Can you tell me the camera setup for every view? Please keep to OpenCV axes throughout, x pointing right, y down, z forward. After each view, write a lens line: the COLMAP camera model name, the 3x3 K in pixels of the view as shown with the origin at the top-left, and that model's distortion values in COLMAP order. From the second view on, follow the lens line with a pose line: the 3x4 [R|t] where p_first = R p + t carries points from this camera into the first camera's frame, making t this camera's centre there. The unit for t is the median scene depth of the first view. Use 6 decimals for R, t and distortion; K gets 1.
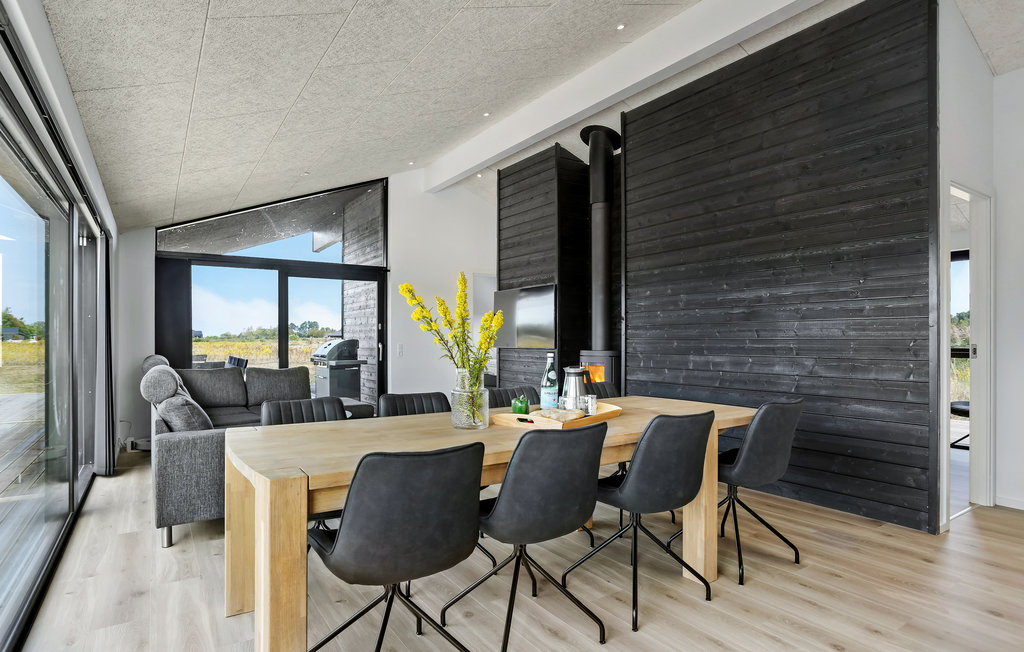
lens RADIAL K [[549.0, 0, 508.8], [0, 549.0, 335.4], [0, 0, 1]] dist [-0.015355, 0.008957]
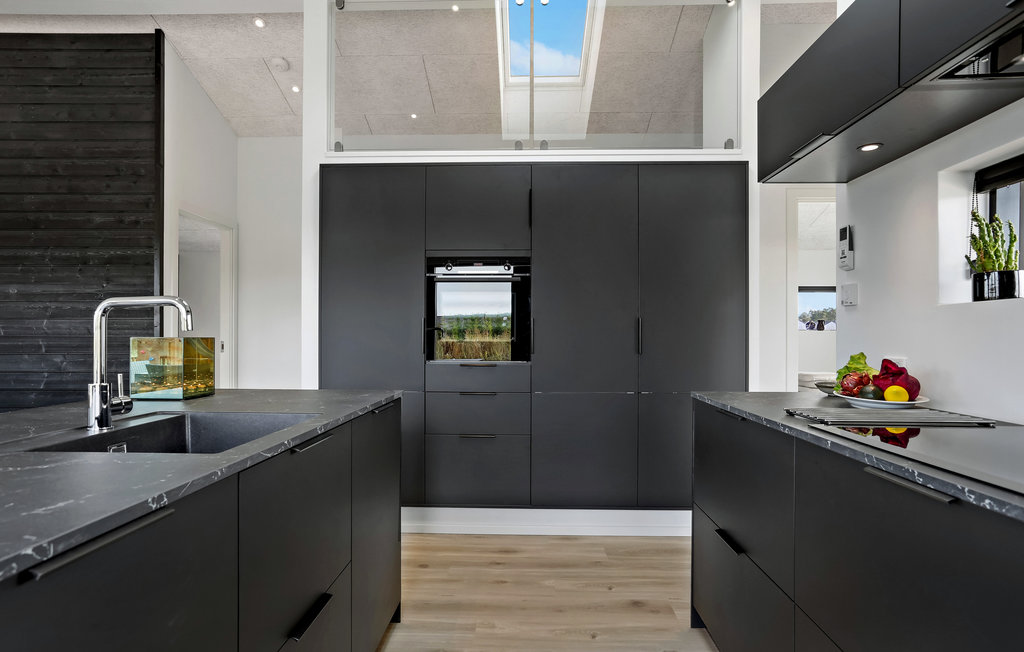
lens RADIAL K [[549.0, 0, 513.9], [0, 549.0, 342.4], [0, 0, 1]] dist [-0.015355, 0.008957]
pose [[0.566109, -0.004611, 0.824318, 0.186355], [-0.008462, 0.999899, 0.011405, -0.001393], [-0.824287, -0.013432, 0.566013, -0.305571]]
